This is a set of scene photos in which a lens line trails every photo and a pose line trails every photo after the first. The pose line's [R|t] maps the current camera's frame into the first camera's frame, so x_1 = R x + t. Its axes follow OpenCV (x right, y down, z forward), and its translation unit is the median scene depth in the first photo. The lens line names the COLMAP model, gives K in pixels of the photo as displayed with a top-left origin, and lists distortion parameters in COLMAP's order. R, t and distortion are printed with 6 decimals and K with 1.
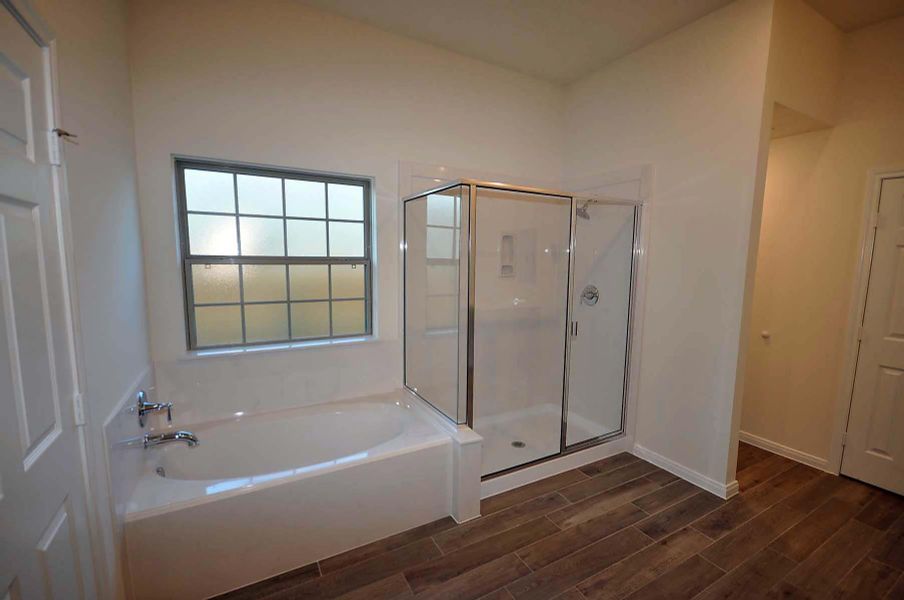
lens RADIAL K [[401.3, 0, 453.9], [0, 401.3, 299.6], [0, 0, 1]] dist [0.000428, -0.001070]
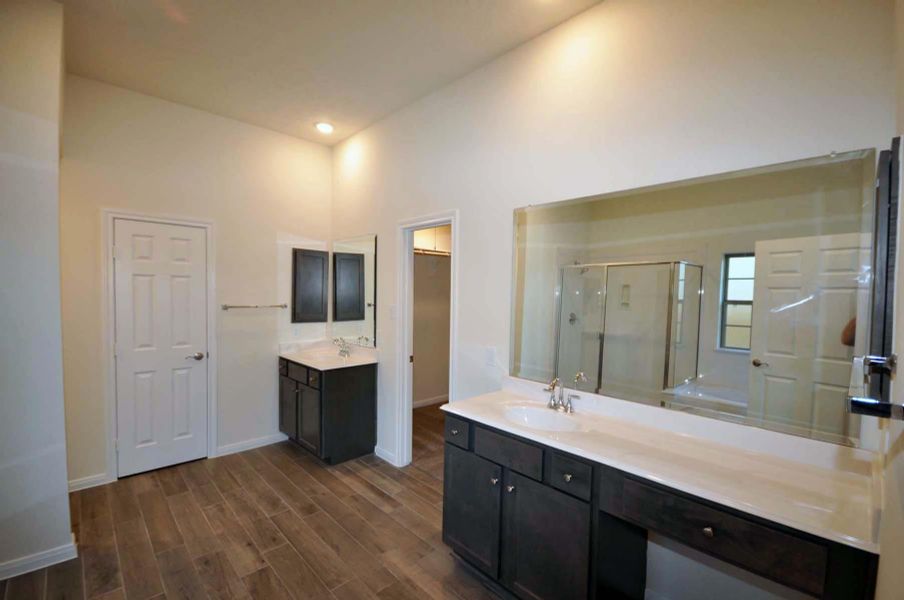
lens RADIAL K [[401.3, 0, 454.5], [0, 401.3, 306.6], [0, 0, 1]] dist [0.000428, -0.001070]
pose [[-0.225374, -0.055446, 0.972693, -0.330152], [0.083839, 0.993572, 0.076062, -0.047517], [-0.970658, 0.098692, -0.219277, 0.319512]]
